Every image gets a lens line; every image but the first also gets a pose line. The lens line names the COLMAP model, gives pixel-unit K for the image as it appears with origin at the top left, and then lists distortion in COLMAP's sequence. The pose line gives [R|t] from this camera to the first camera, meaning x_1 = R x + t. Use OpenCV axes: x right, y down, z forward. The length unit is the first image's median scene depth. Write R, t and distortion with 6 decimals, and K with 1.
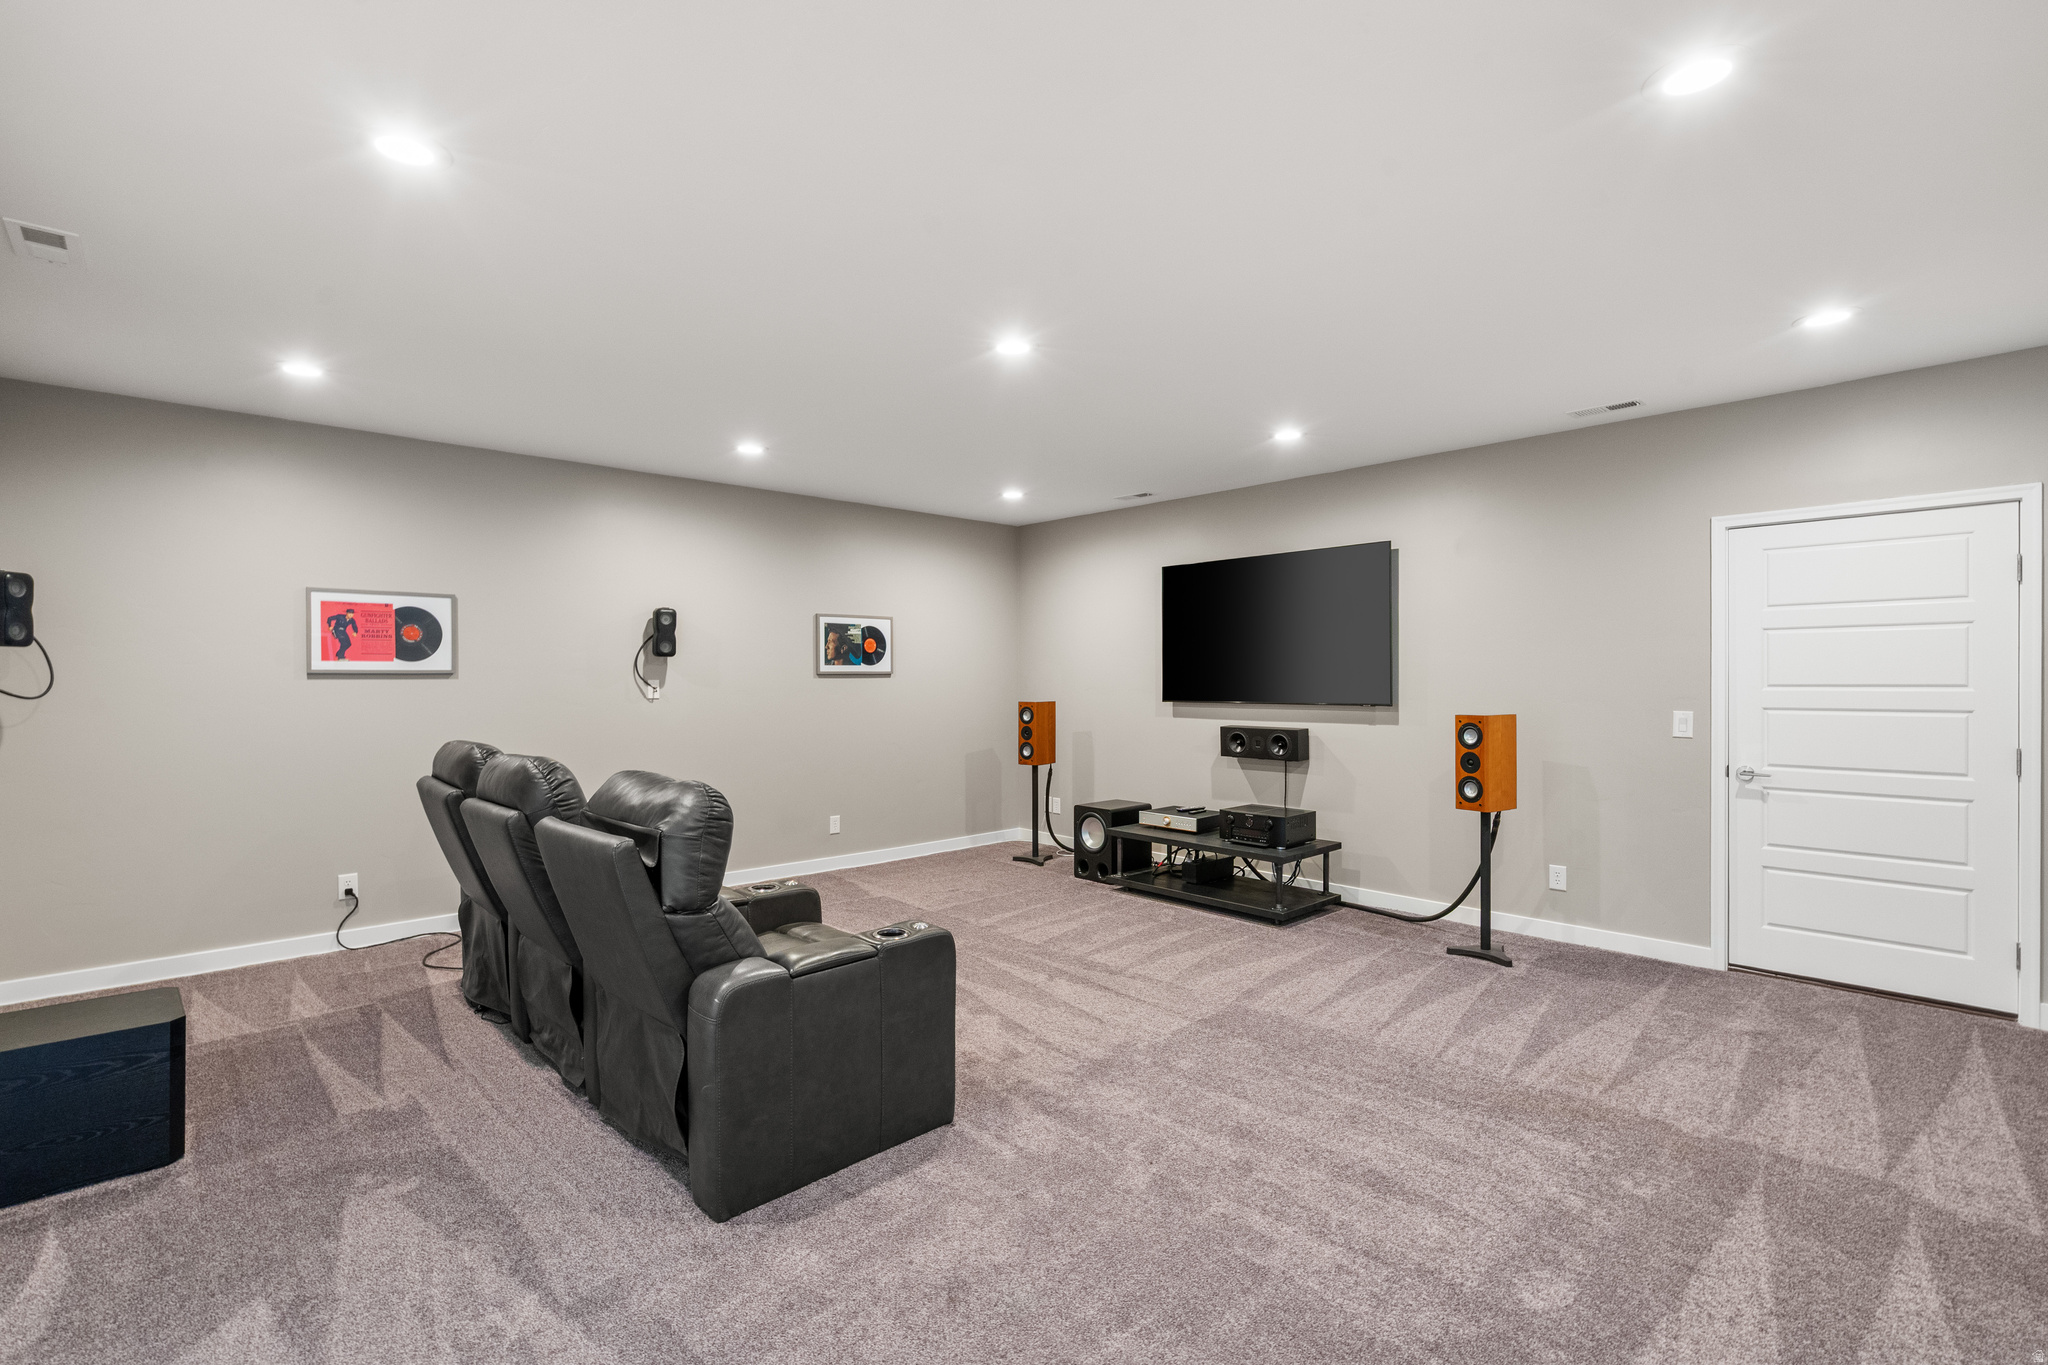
lens RADIAL K [[940.9, 0, 1018.7], [0, 940.9, 683.2], [0, 0, 1]] dist [-0.005536, 0.001584]
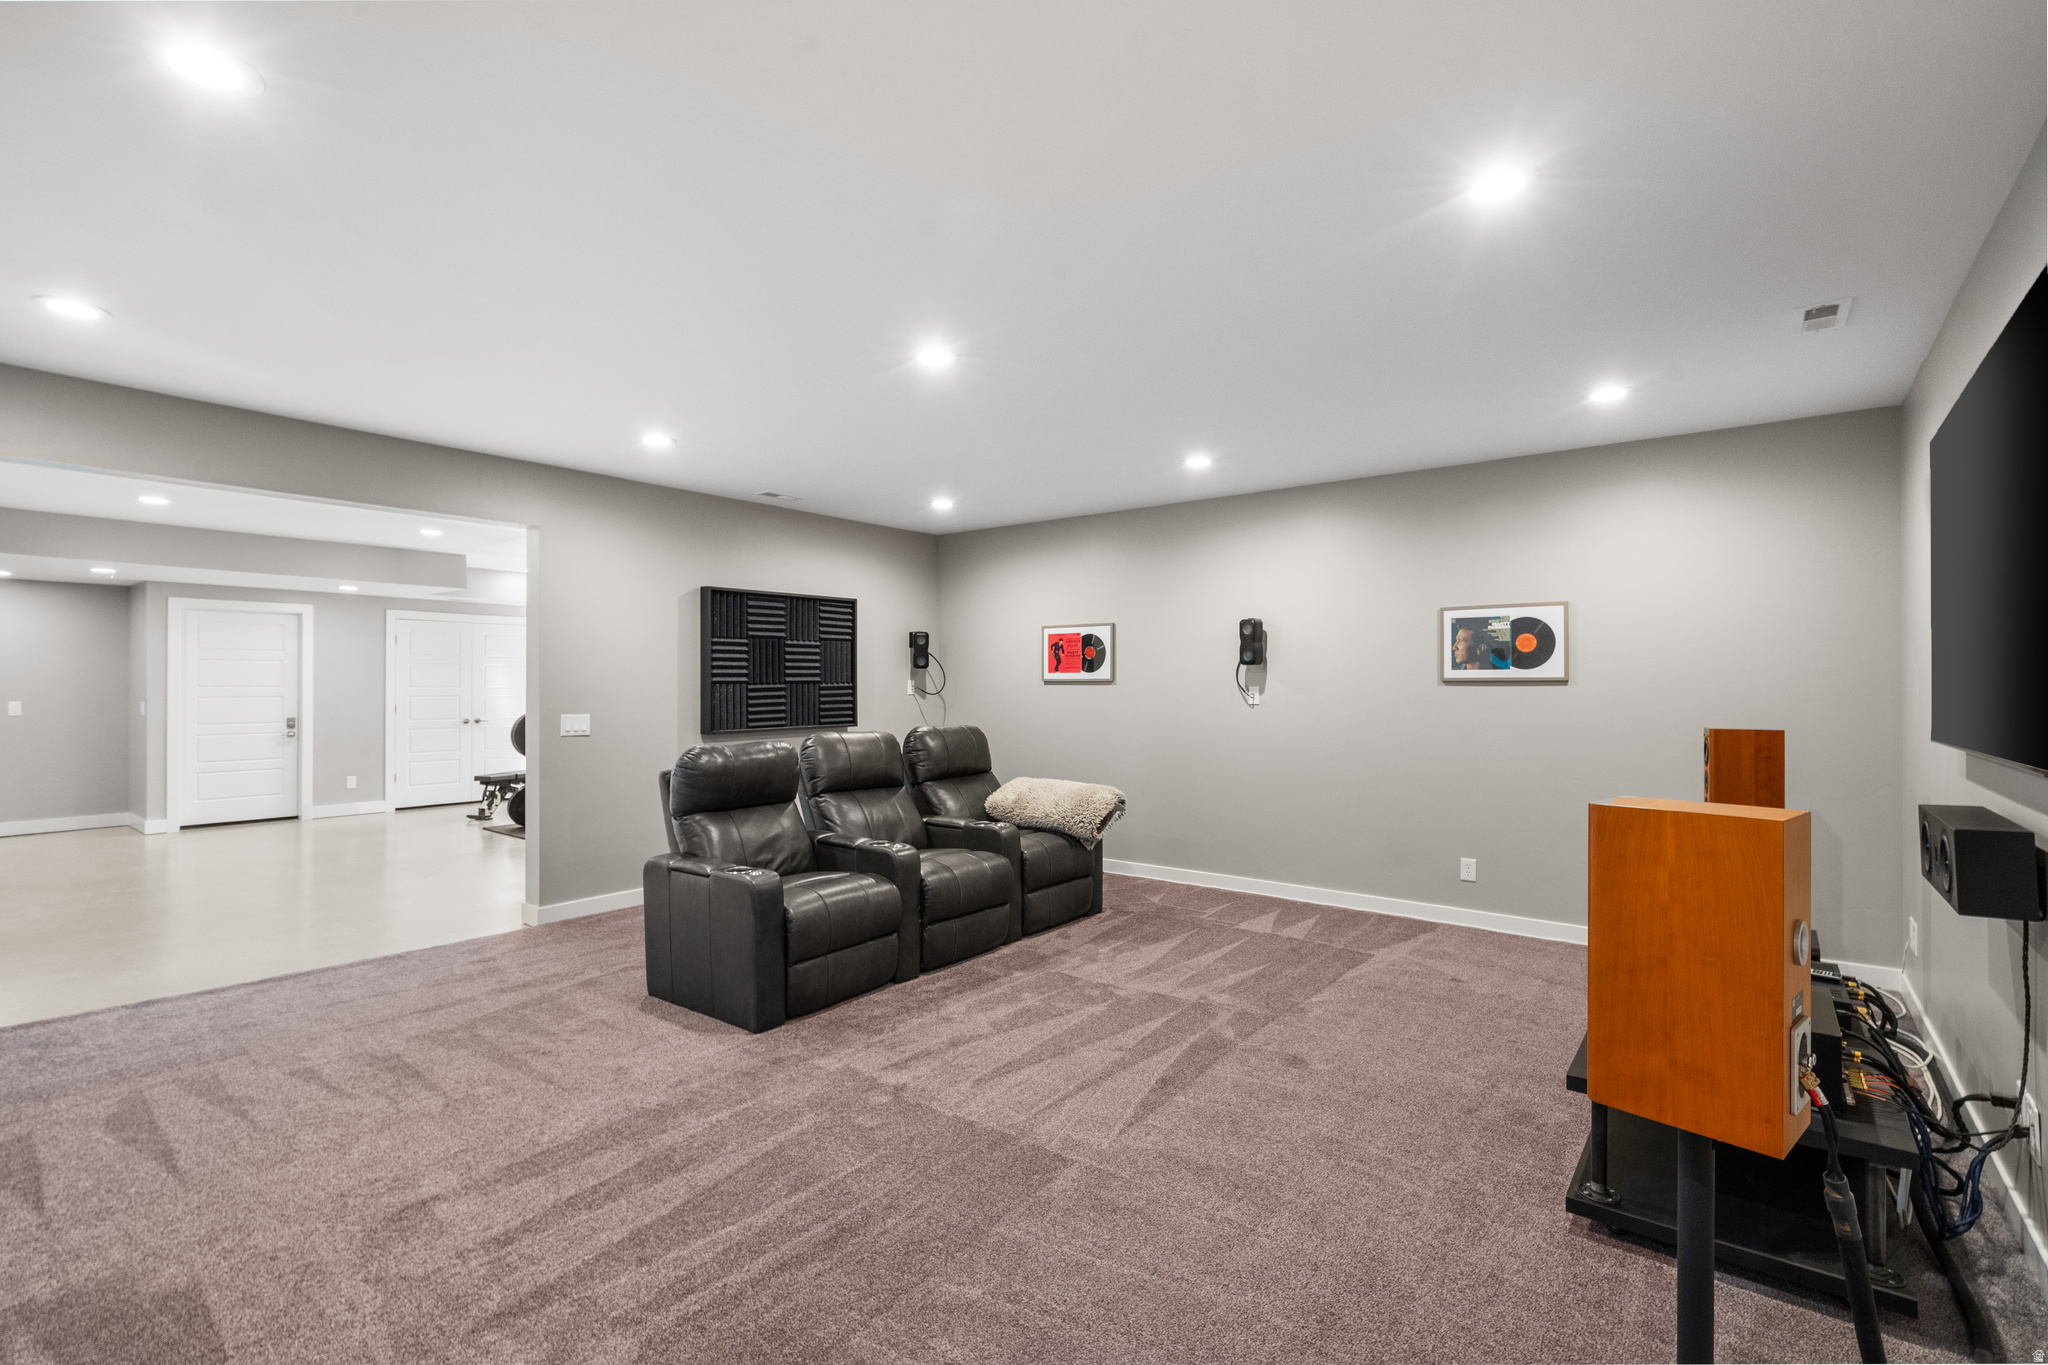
lens RADIAL K [[940.9, 0, 1033.9], [0, 940.9, 676.6], [0, 0, 1]] dist [-0.005536, 0.001584]
pose [[0.153944, -0.007147, -0.988054, 0.548964], [-0.009725, 0.999914, -0.008748, -0.002718], [0.988032, 0.010955, 0.153861, 0.517290]]
